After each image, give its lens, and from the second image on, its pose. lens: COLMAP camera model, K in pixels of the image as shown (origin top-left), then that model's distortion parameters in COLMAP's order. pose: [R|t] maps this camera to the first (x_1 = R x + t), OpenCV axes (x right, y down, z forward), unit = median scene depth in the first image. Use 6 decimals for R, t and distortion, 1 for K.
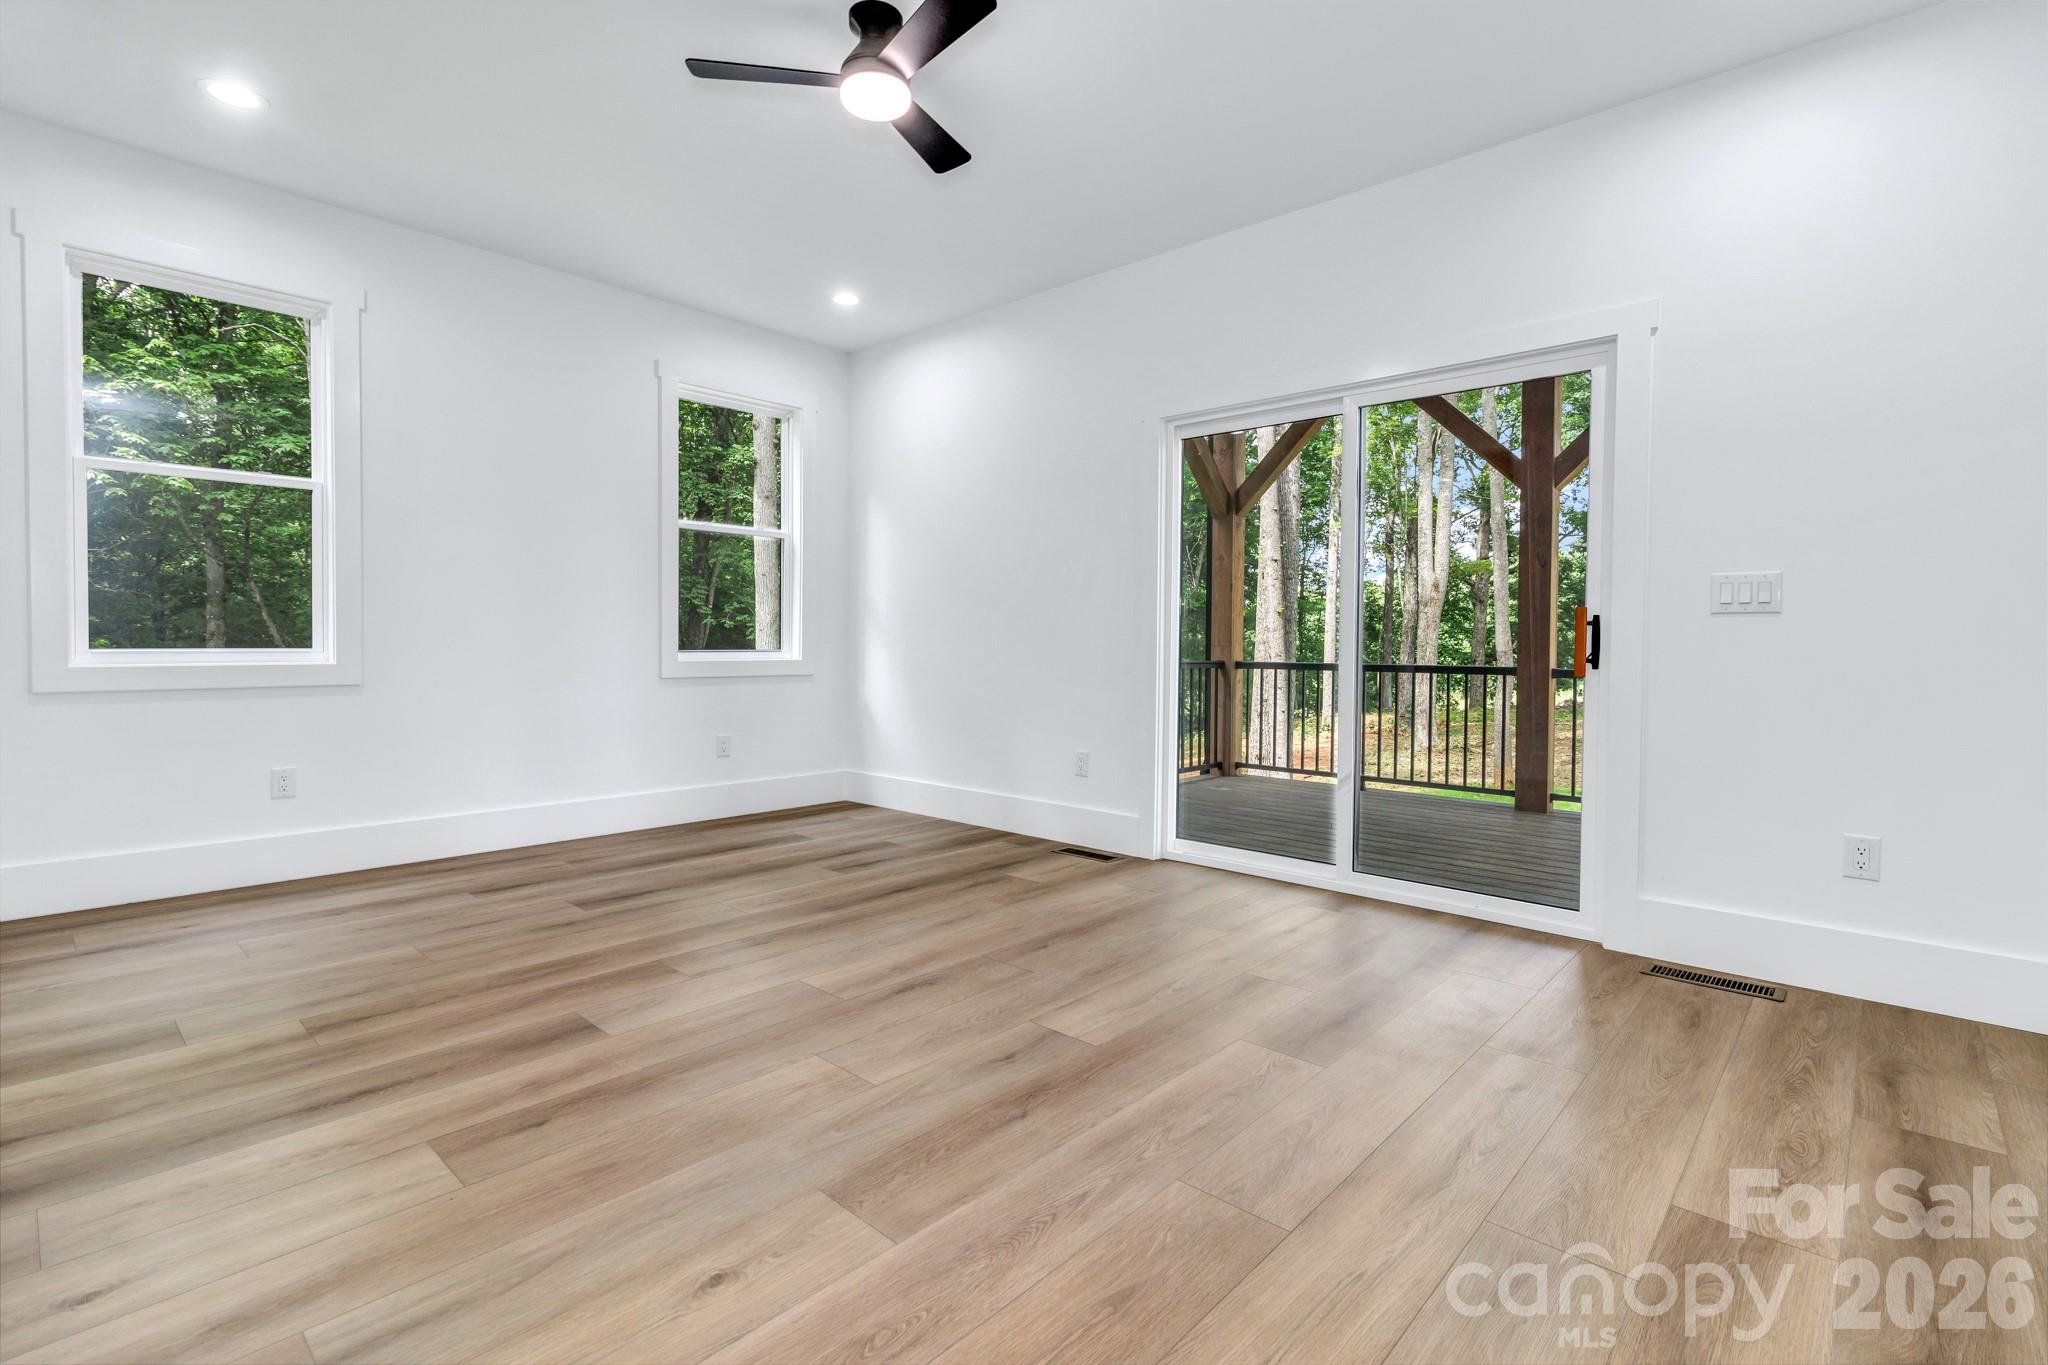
lens RADIAL K [[943.1, 0, 1031.1], [0, 943.1, 658.2], [0, 0, 1]] dist [0.000773, -0.000340]
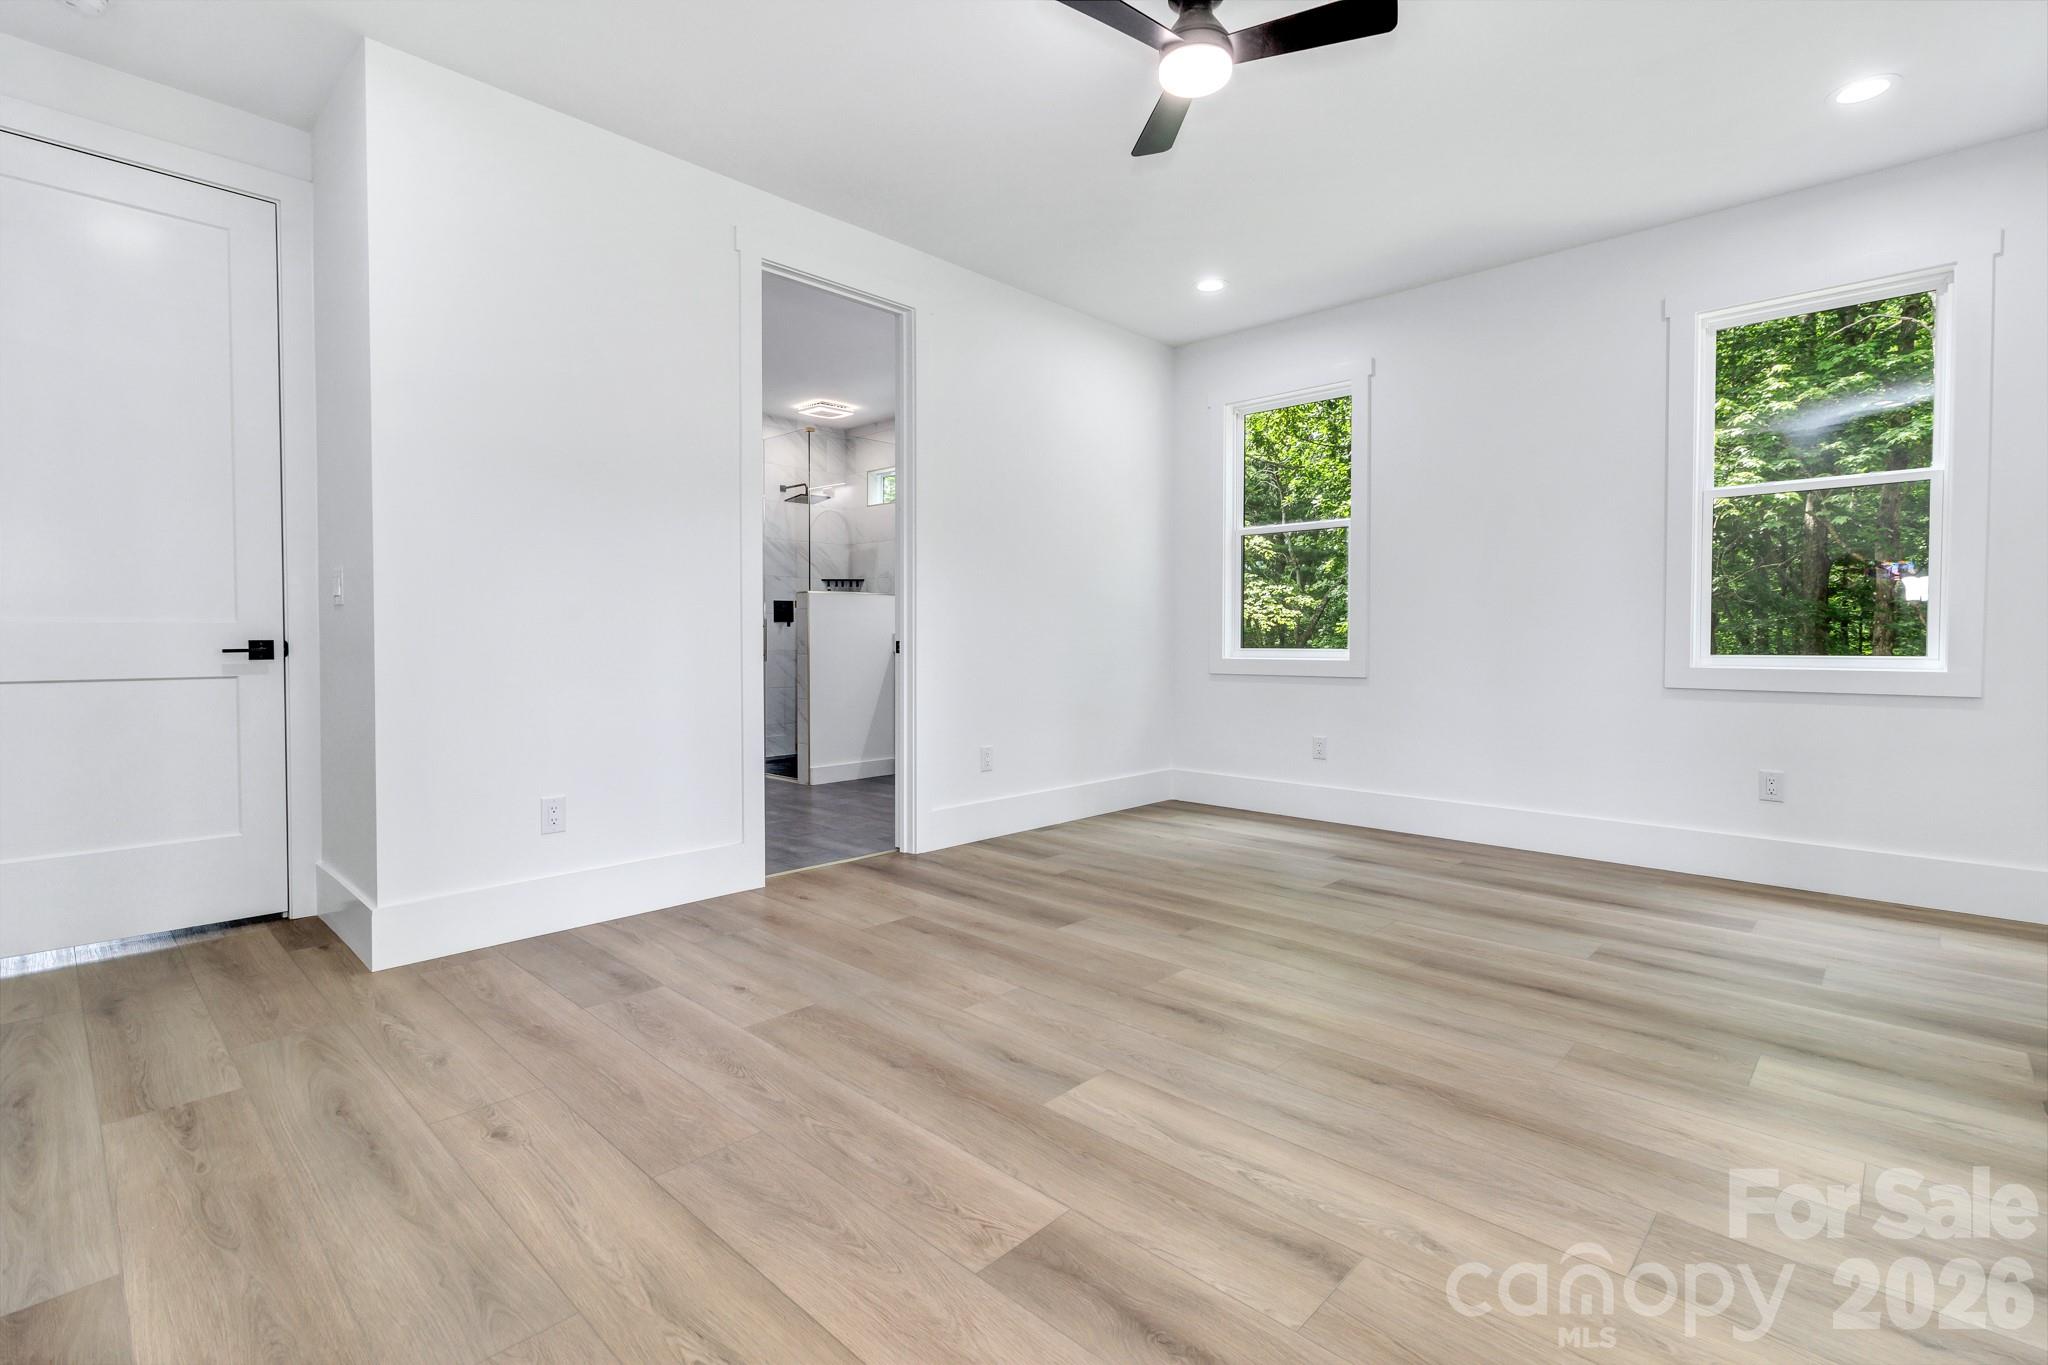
lens RADIAL K [[938.1, 0, 1030.1], [0, 938.1, 662.2], [0, 0, 1]] dist [-0.003102, -0.000317]
pose [[-0.011083, 0.018487, -0.999768, 0.877449], [-0.021375, 0.999596, 0.018721, -0.011262], [0.999710, 0.021578, -0.010684, 0.939718]]
